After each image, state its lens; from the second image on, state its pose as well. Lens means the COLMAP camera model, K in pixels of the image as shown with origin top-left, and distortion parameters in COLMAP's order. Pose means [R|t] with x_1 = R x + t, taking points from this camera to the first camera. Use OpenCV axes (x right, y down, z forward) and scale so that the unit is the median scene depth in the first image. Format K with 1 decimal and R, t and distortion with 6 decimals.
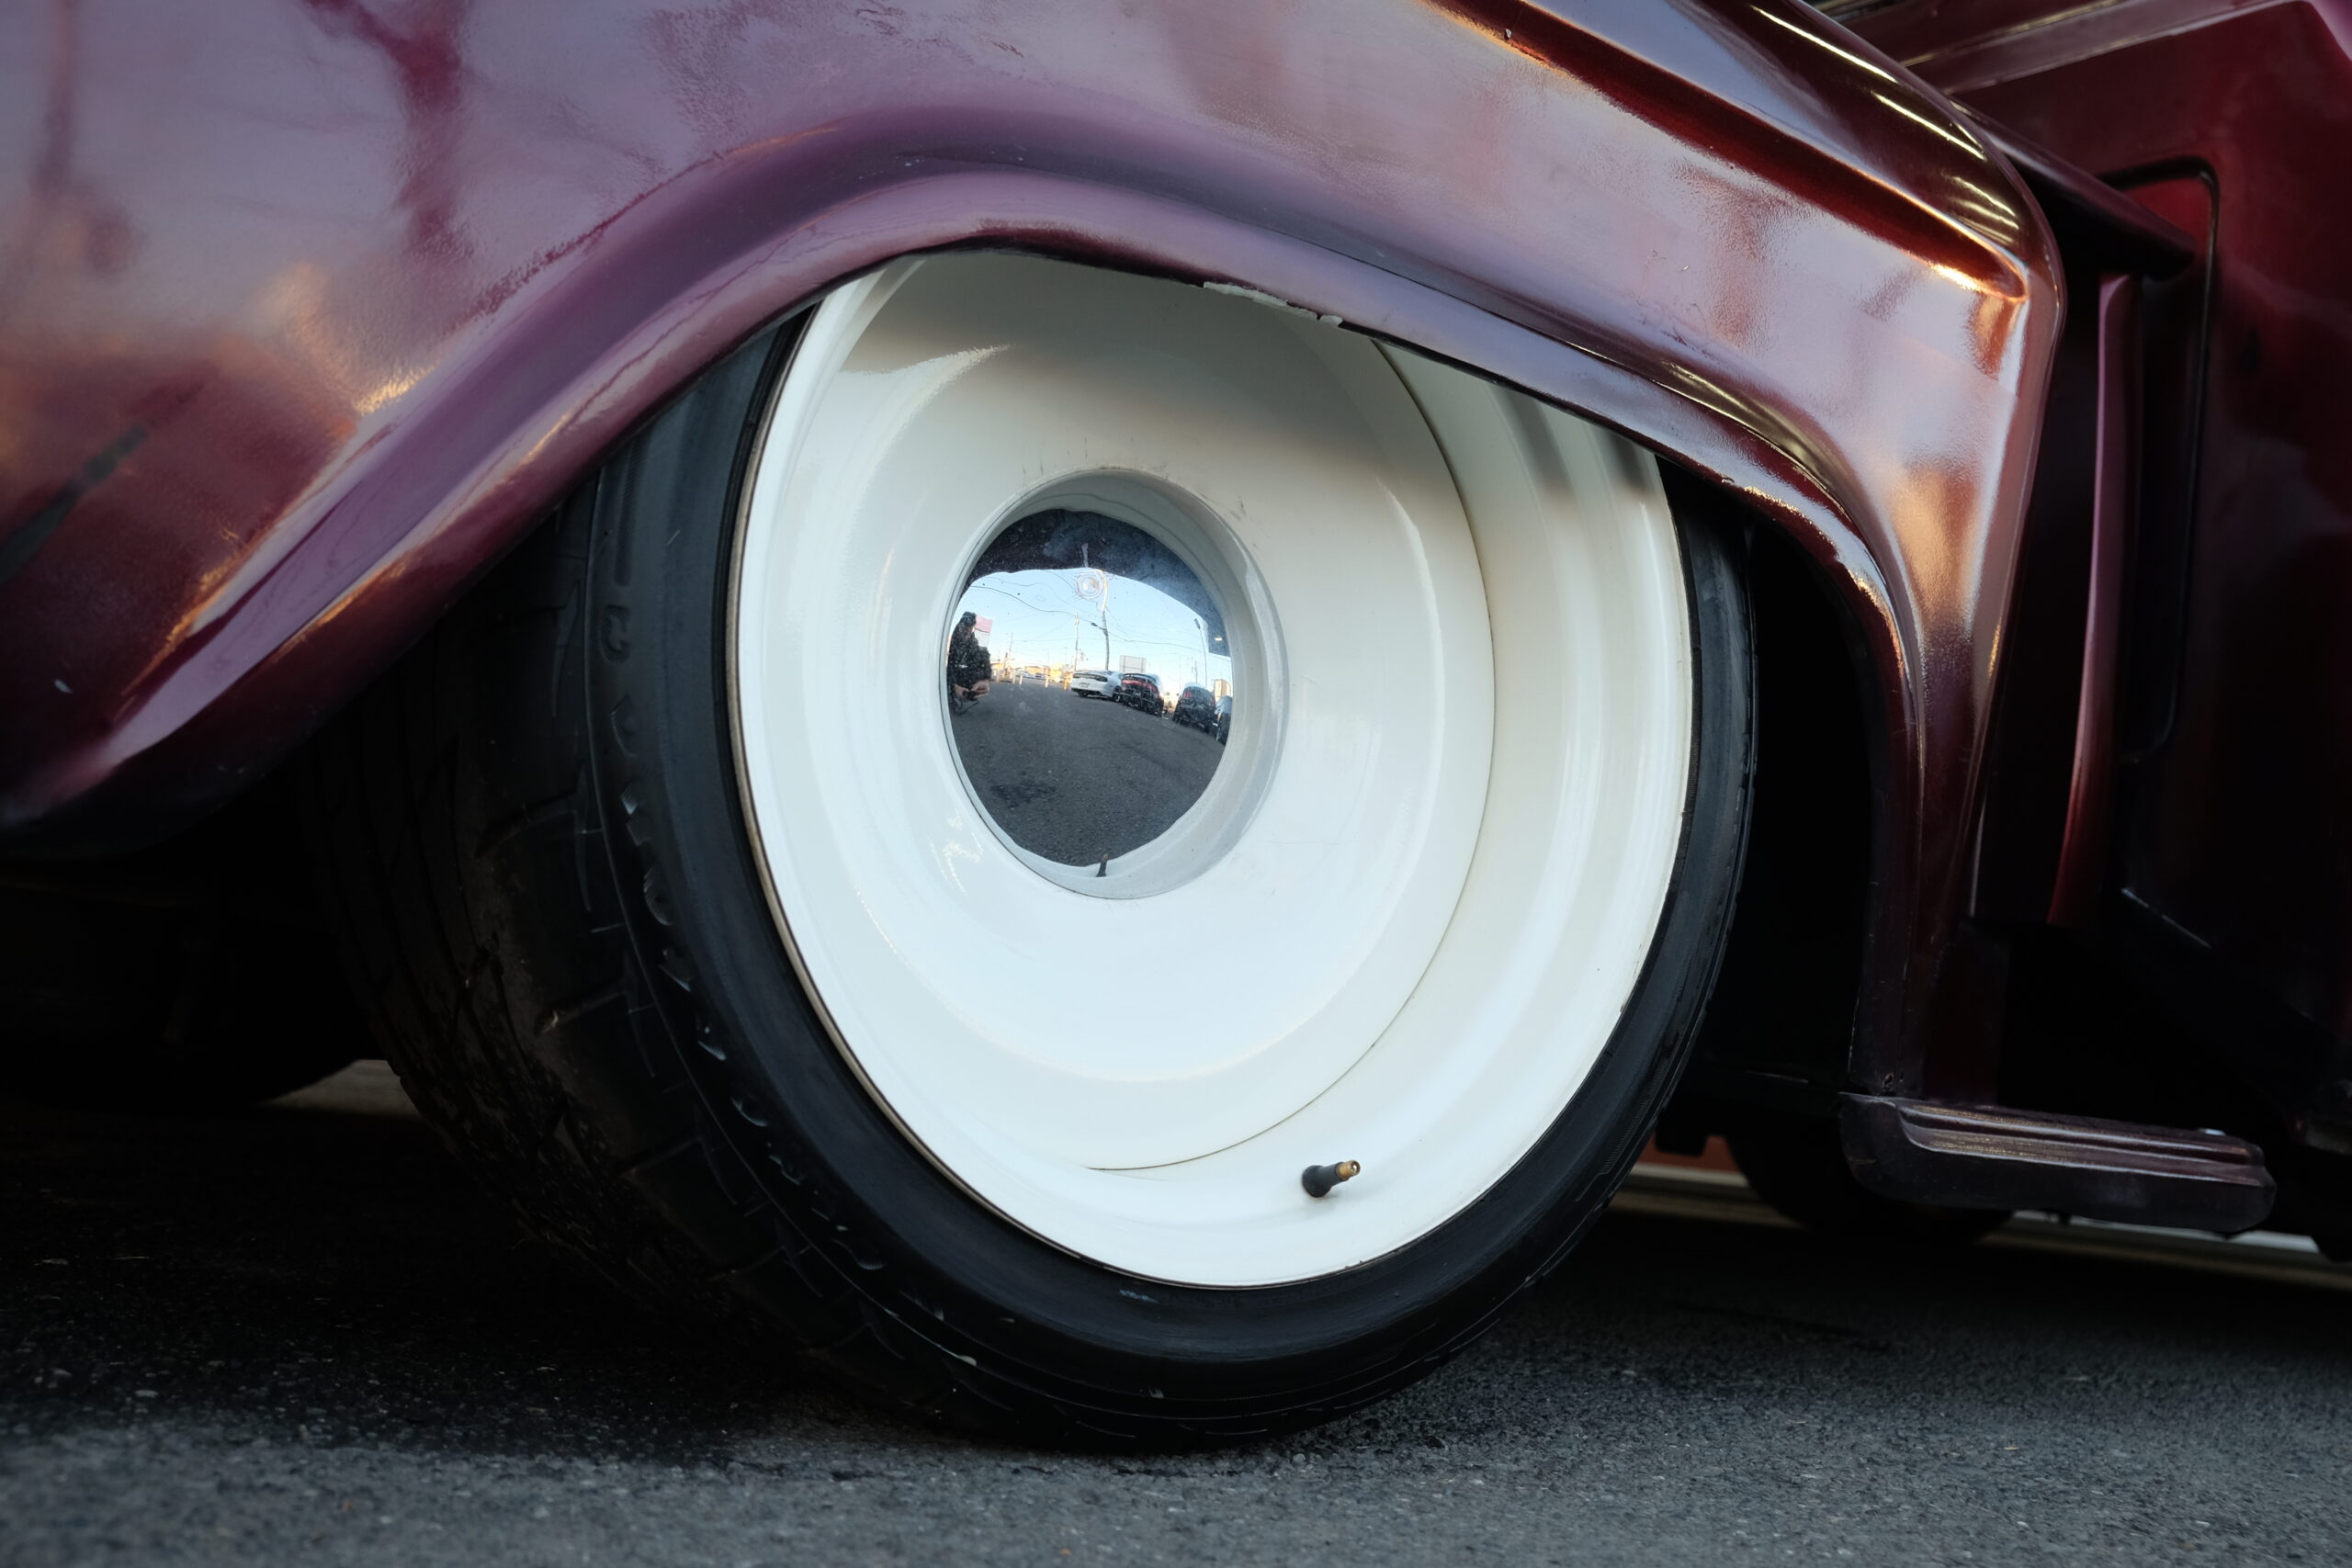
lens RADIAL K [[2555.8, 0, 1176.0], [0, 2555.8, 784.0], [0, 0, 1]] dist [0.006487, 0.001137]
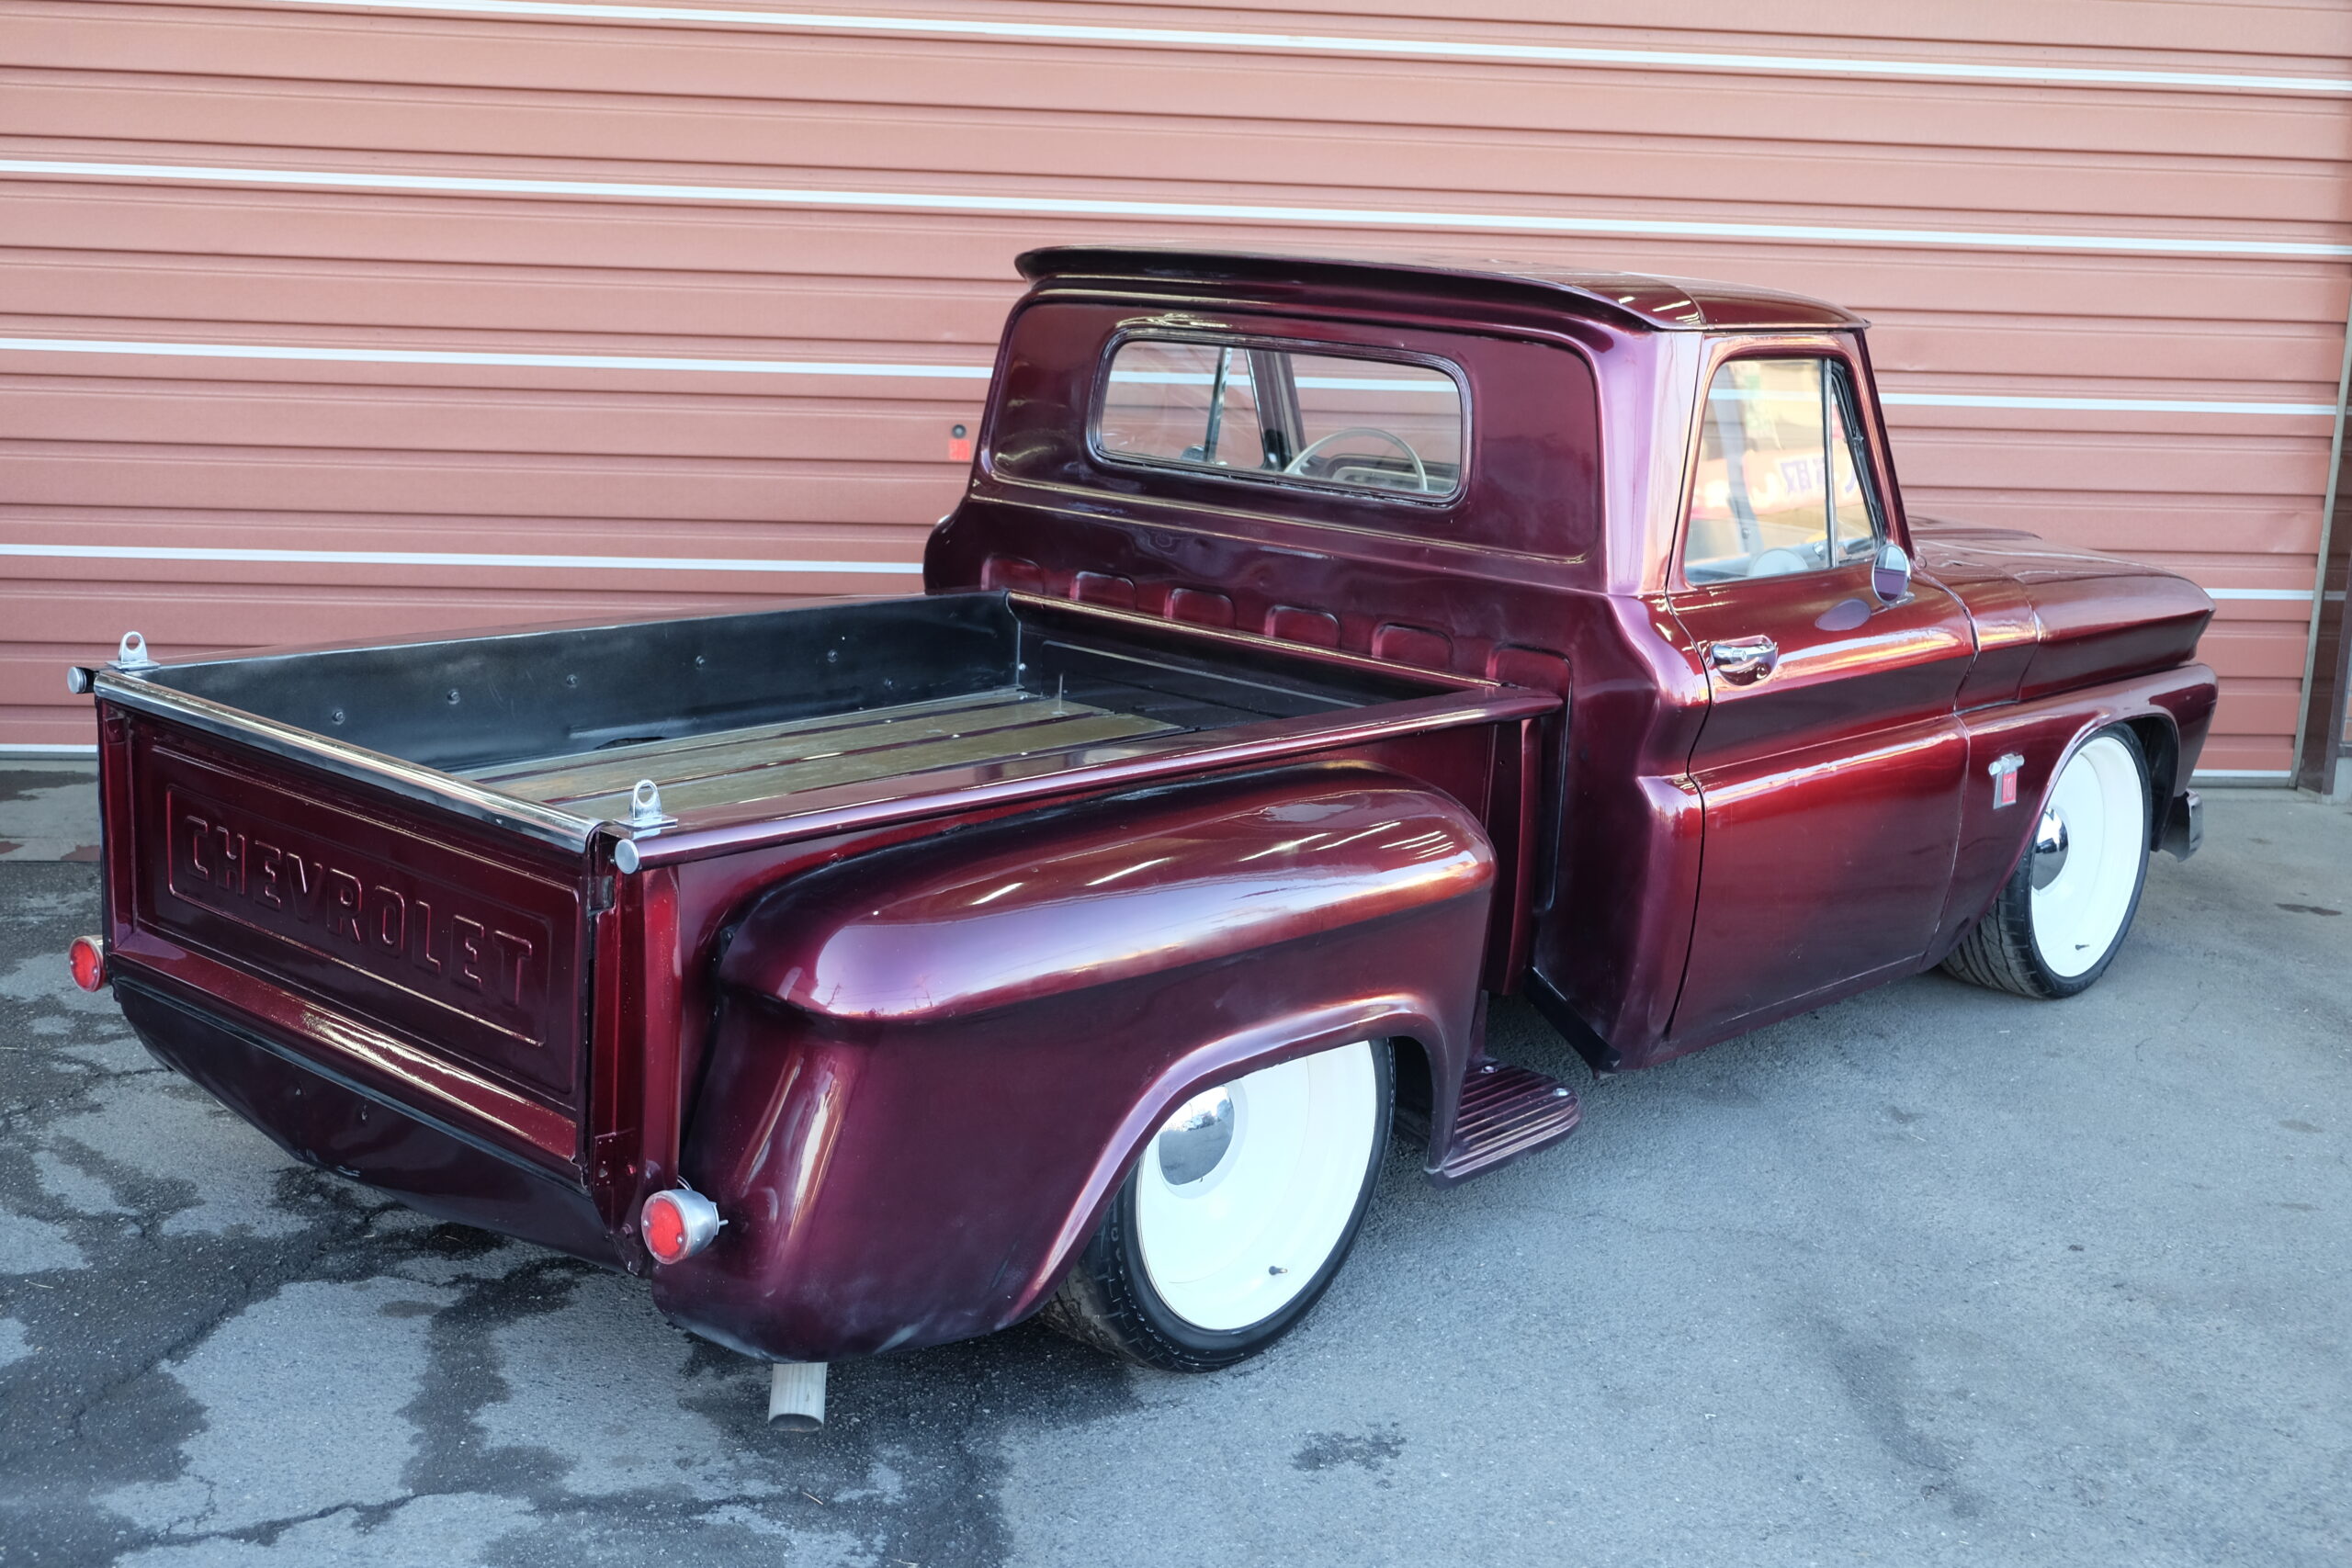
lens RADIAL K [[2764.4, 0, 1176.0], [0, 2764.4, 784.0], [0, 0, 1]] dist [-0.012744, 0.006129]
pose [[0.981370, -0.112026, 0.156086, -0.535646], [0.053320, 0.939305, 0.338914, -1.594843], [-0.184579, -0.324278, 0.927779, -2.009451]]
